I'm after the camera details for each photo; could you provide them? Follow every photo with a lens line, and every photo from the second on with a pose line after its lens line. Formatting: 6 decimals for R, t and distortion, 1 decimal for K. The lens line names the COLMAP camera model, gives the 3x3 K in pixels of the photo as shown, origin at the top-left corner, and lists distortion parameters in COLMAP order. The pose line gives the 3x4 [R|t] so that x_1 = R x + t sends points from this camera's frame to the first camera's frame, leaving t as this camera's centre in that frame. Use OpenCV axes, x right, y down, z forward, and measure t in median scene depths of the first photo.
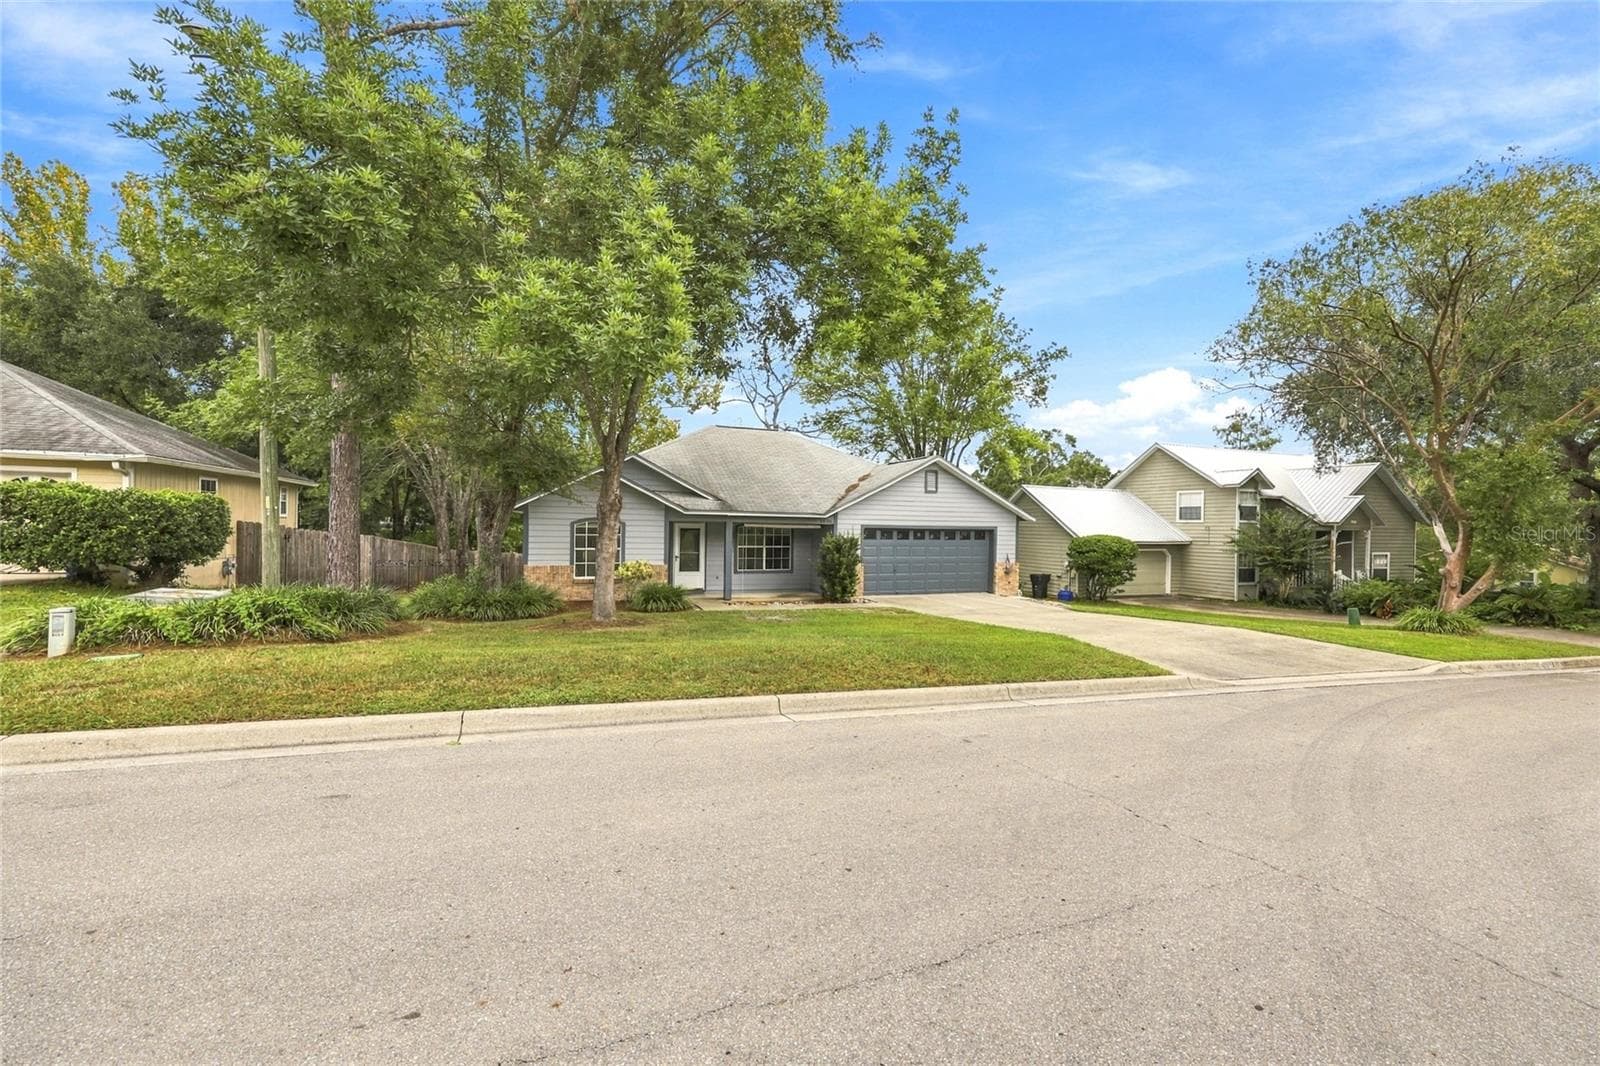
lens RADIAL K [[614.4, 0, 800.0], [0, 614.4, 533.0], [0, 0, 1]] dist [-0.000345, 0.000042]
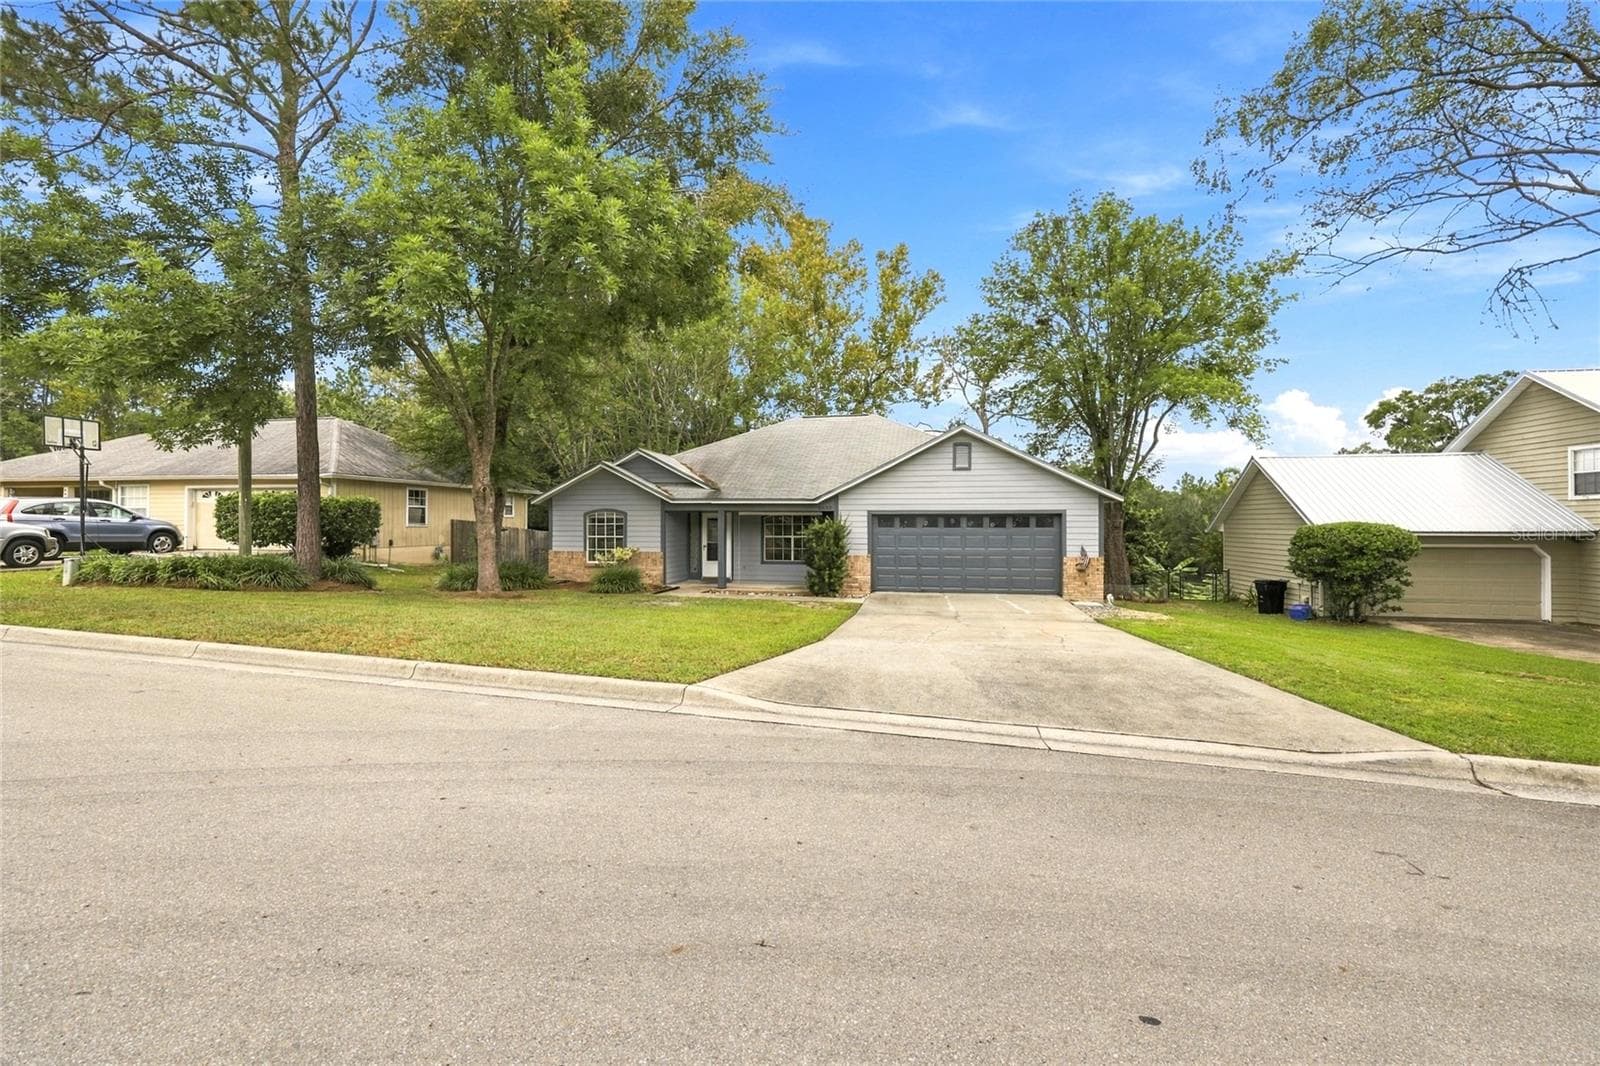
lens RADIAL K [[614.4, 0, 800.0], [0, 614.4, 533.0], [0, 0, 1]] dist [-0.000345, 0.000042]
pose [[0.858954, -0.007616, -0.511996, 0.431731], [0.005095, 0.999967, -0.006326, 0.022315], [0.512027, 0.002825, 0.858965, 0.173029]]
